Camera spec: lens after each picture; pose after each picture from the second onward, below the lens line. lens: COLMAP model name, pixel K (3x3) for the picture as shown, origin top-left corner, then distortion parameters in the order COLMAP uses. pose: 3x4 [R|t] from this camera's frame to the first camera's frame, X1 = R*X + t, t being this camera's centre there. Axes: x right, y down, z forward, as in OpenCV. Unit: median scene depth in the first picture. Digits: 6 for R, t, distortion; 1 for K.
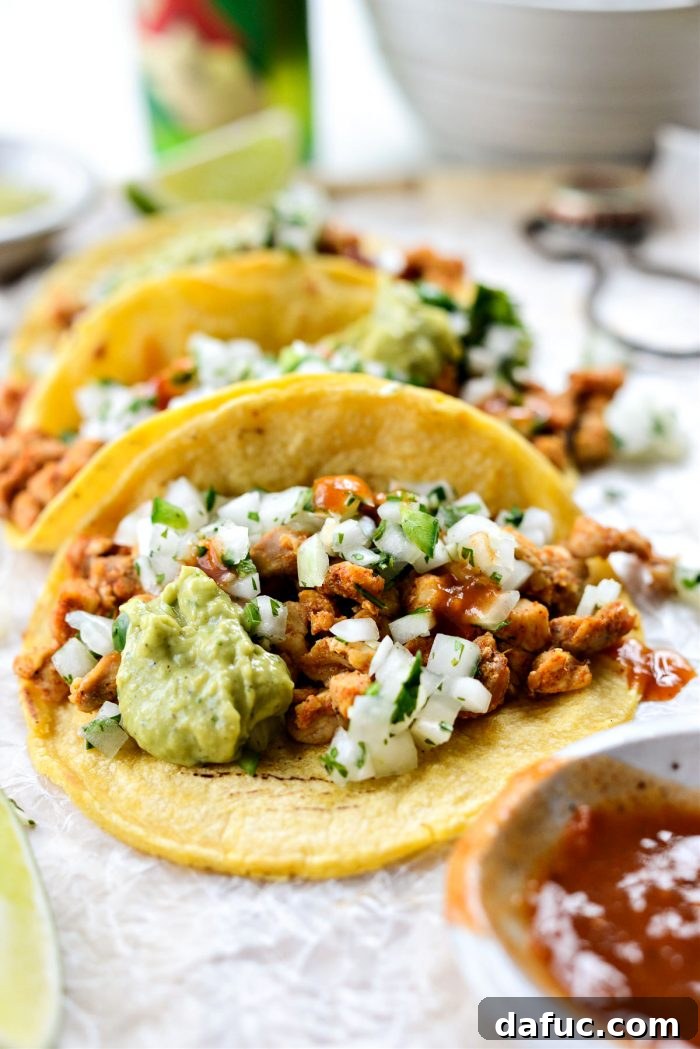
lens RADIAL K [[1714.2, 0, 350.0], [0, 1714.2, 524.5], [0, 0, 1]] dist [-0.052030, 0.052374]
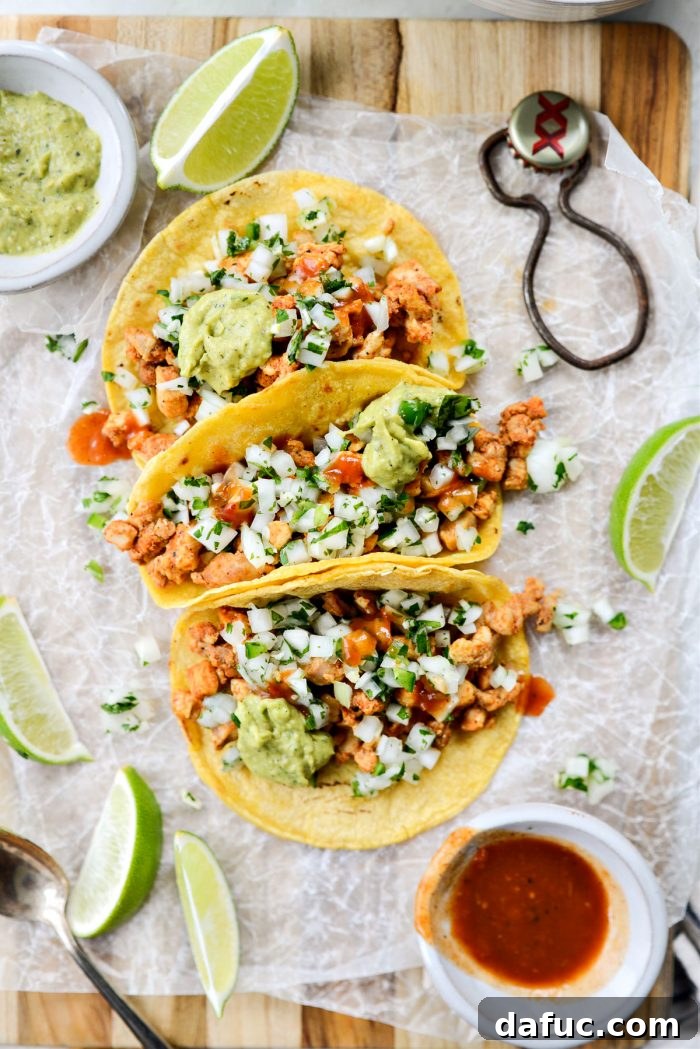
lens RADIAL K [[1683.2, 0, 350.0], [0, 1683.2, 524.5], [0, 0, 1]] dist [-0.037430, 0.984340]
pose [[0.998509, -0.037221, 0.039927, -0.079175], [-0.012621, 0.554219, 0.832275, -1.544036], [-0.053107, -0.831539, 0.552923, 0.192288]]
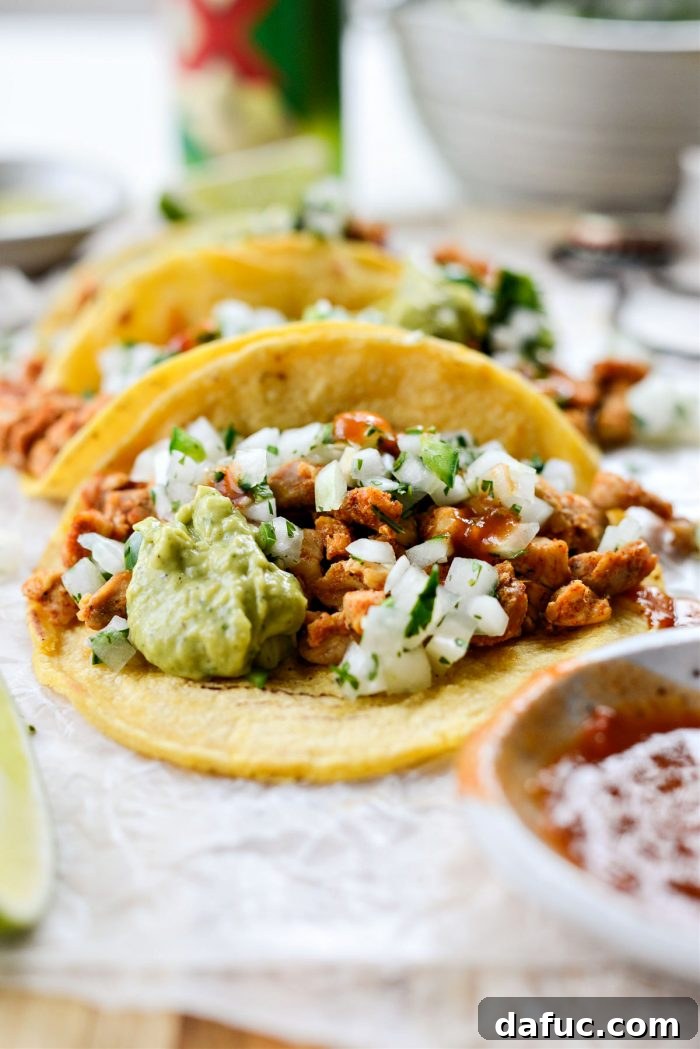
lens RADIAL K [[1714.2, 0, 350.0], [0, 1714.2, 524.5], [0, 0, 1]] dist [-0.052030, 0.052374]
pose [[0.999392, 0.032998, -0.011269, 0.001344], [-0.034067, 0.992929, -0.113715, 0.158204], [0.007437, 0.114030, 0.993449, 0.021339]]
